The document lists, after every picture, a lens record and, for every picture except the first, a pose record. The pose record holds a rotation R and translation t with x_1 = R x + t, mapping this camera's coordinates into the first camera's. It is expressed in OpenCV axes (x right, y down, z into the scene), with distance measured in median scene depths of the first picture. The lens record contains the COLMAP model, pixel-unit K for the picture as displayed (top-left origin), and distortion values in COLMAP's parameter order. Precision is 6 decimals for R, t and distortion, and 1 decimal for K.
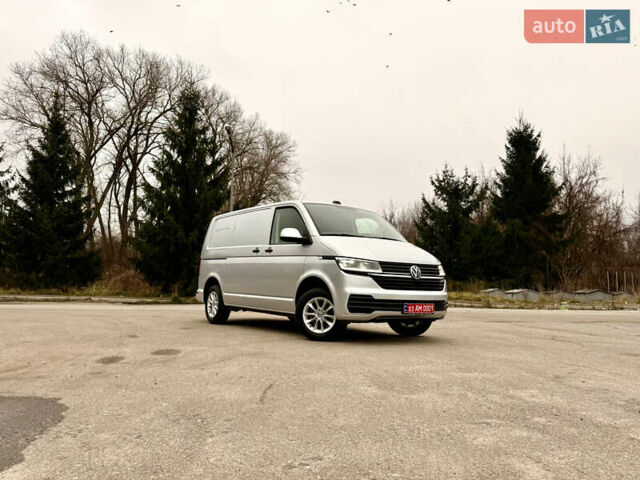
lens RADIAL K [[517.8, 0, 323.3], [0, 517.8, 230.4], [0, 0, 1]] dist [0.083300, -0.006476]
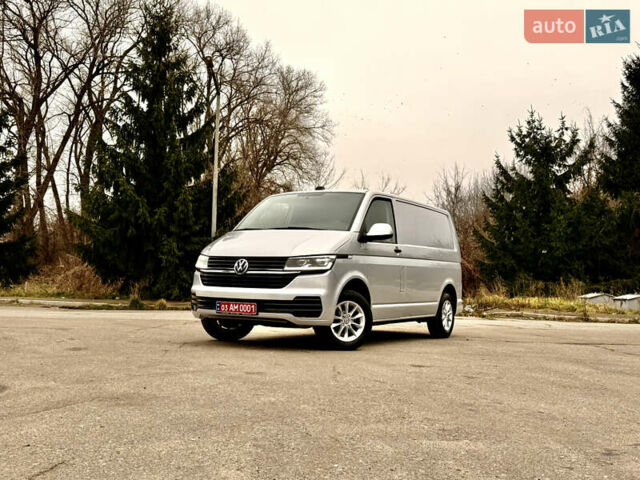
lens RADIAL K [[715.1, 0, 320.9], [0, 715.1, 241.0], [0, 0, 1]] dist [0.084483, 0.000000]
pose [[0.406001, -0.068772, -0.911281, 1.228912], [0.075540, 0.996278, -0.041531, 0.090975], [0.910745, -0.051976, 0.409685, 0.591600]]
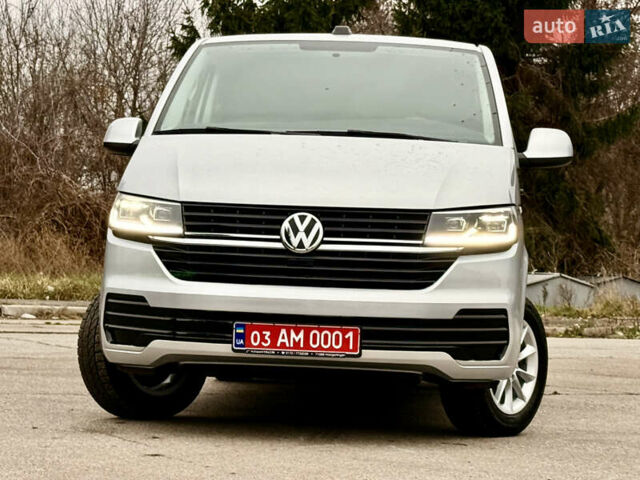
lens RADIAL K [[1686.0, 0, 318.0], [0, 1686.0, 246.1], [0, 0, 1]] dist [0.133286, 0.000000]
pose [[0.747359, -0.005188, -0.664400, 0.845558], [0.053004, 0.997248, 0.051835, 0.031388], [0.662303, -0.073956, 0.745577, 0.181986]]
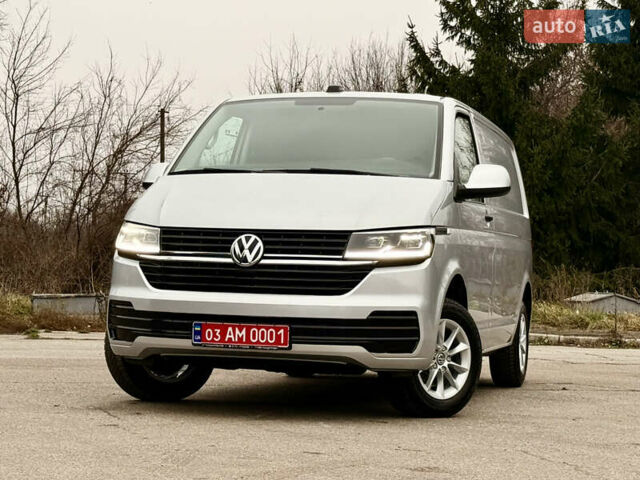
lens RADIAL K [[1442.1, 0, 318.1], [0, 1442.1, 245.9], [0, 0, 1]] dist [0.074423, 0.000000]
pose [[0.615516, -0.028119, -0.787623, 1.050736], [0.067677, 0.997558, 0.017274, 0.057056], [0.785213, -0.063936, 0.615916, 0.306622]]
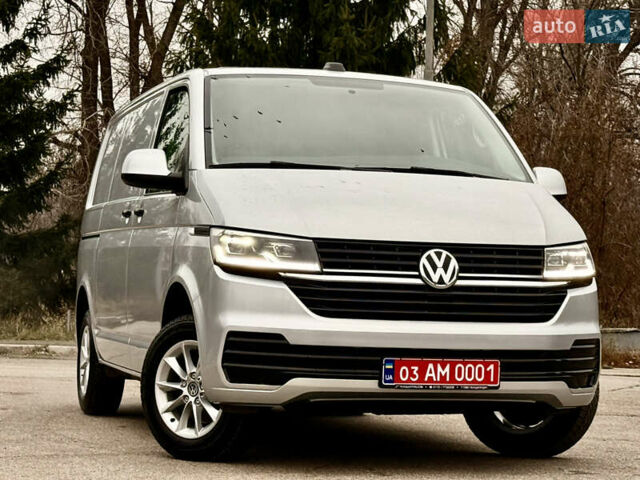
lens RADIAL K [[1686.0, 0, 320.5], [0, 1686.0, 241.4], [0, 0, 1]] dist [0.133286, 0.000000]
pose [[0.940162, -0.015652, -0.340367, 0.450508], [0.036725, 0.997780, 0.055557, -0.001734], [0.338742, -0.064733, 0.938650, -0.065815]]
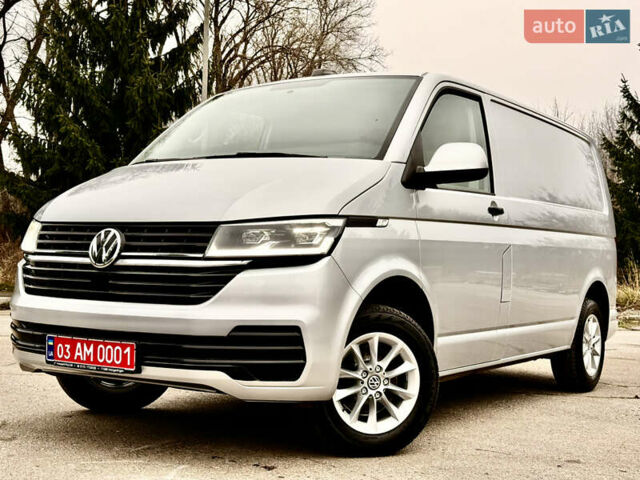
lens RADIAL K [[904.5, 0, 319.2], [0, 904.5, 243.1], [0, 0, 1]] dist [0.124619, 0.000000]
pose [[0.352563, -0.037777, -0.935025, 0.734586], [0.076438, 0.997009, -0.011459, 0.088827], [0.932661, -0.067431, 0.354396, 0.855735]]
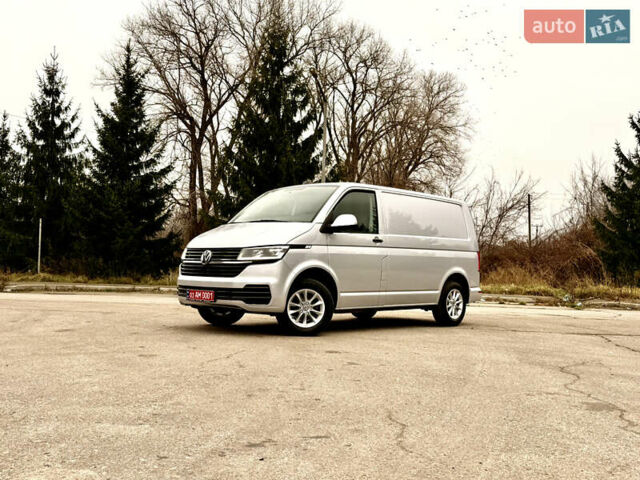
lens RADIAL K [[657.3, 0, 321.2], [0, 657.3, 235.4], [0, 0, 1]] dist [0.076476, 0.000000]
pose [[0.176279, -0.073631, -0.981582, 1.291744], [0.081040, 0.994899, -0.060077, 0.120806], [0.980999, -0.068957, 0.181347, 0.922869]]
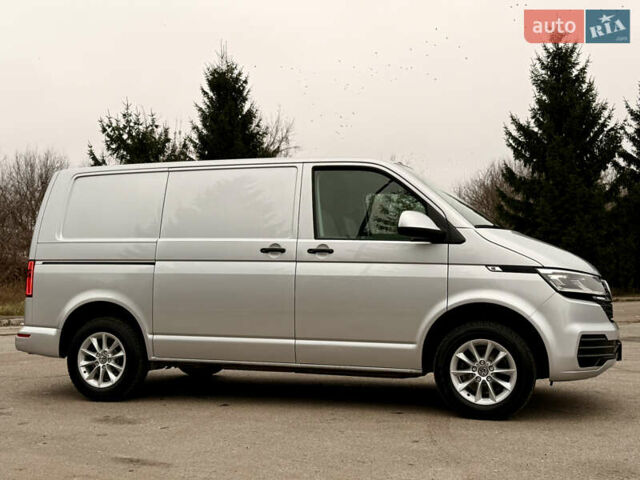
lens RADIAL K [[715.1, 0, 324.5], [0, 715.1, 243.0], [0, 0, 1]] dist [0.084483, 0.000000]
pose [[0.800646, 0.008364, 0.599080, -0.573804], [-0.043050, 0.998121, 0.043599, 0.000050], [-0.597589, -0.060697, 0.799502, 0.473131]]
